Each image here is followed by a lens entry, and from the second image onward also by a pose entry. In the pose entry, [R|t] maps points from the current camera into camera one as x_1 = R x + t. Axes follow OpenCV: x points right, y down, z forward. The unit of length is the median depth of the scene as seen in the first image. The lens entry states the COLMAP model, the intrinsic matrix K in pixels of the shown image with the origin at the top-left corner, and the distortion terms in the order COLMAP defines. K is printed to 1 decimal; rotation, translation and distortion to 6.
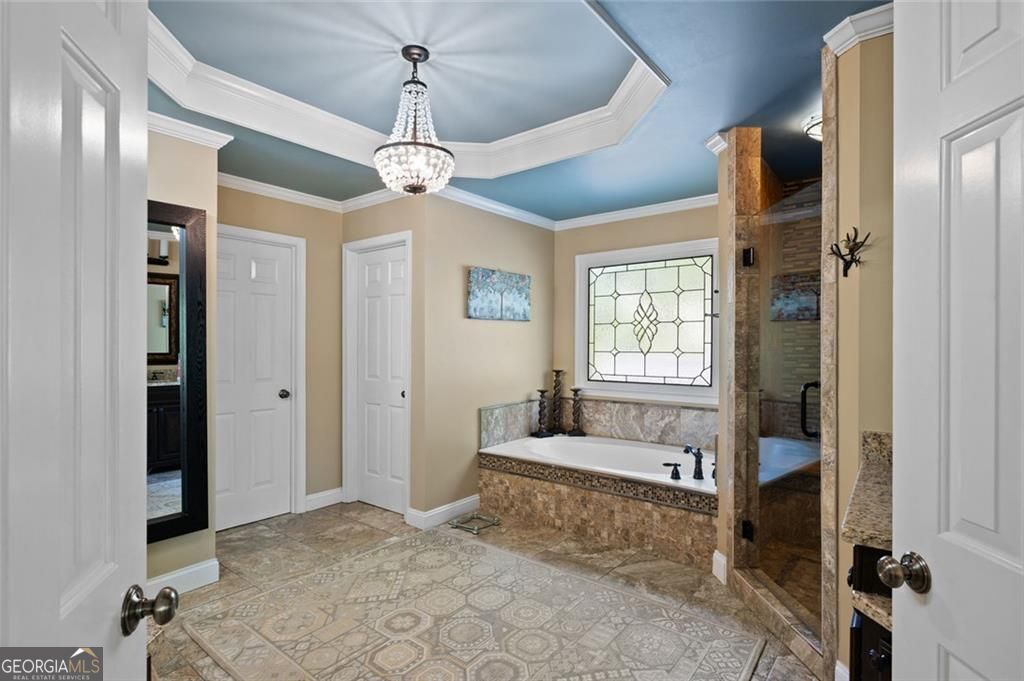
lens RADIAL K [[502.4, 0, 515.0], [0, 502.4, 346.0], [0, 0, 1]] dist [-0.002578, 0.000675]
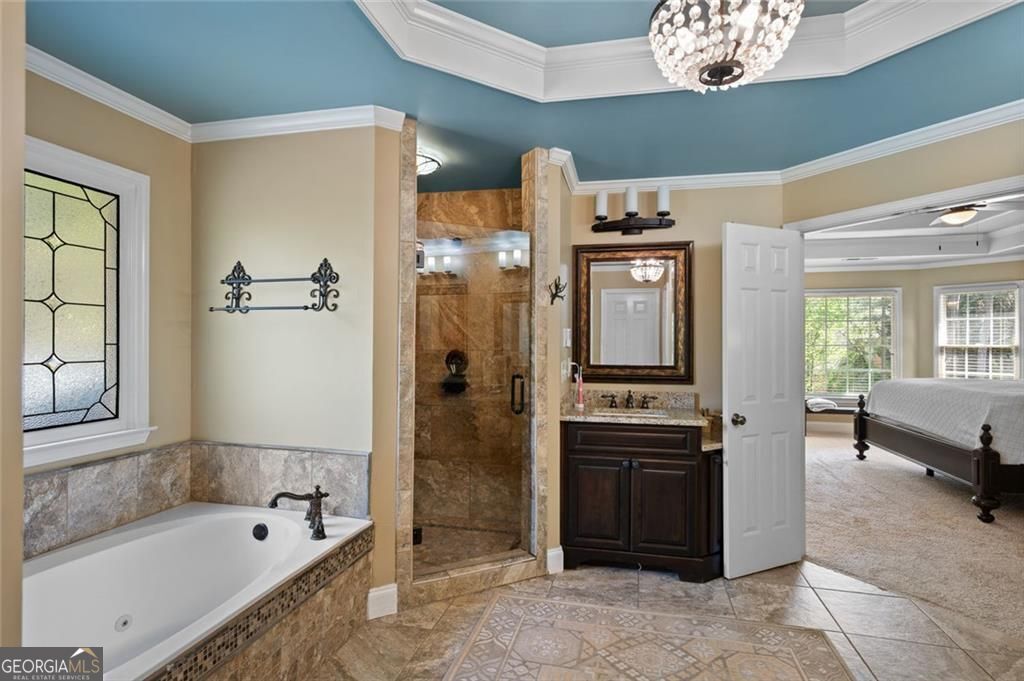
lens RADIAL K [[502.4, 0, 516.7], [0, 502.4, 347.1], [0, 0, 1]] dist [-0.002578, 0.000675]
pose [[-0.422550, -0.009705, 0.906288, -0.428162], [-0.000651, 0.999946, 0.010404, -0.011402], [-0.906340, 0.003807, -0.422533, 1.033184]]
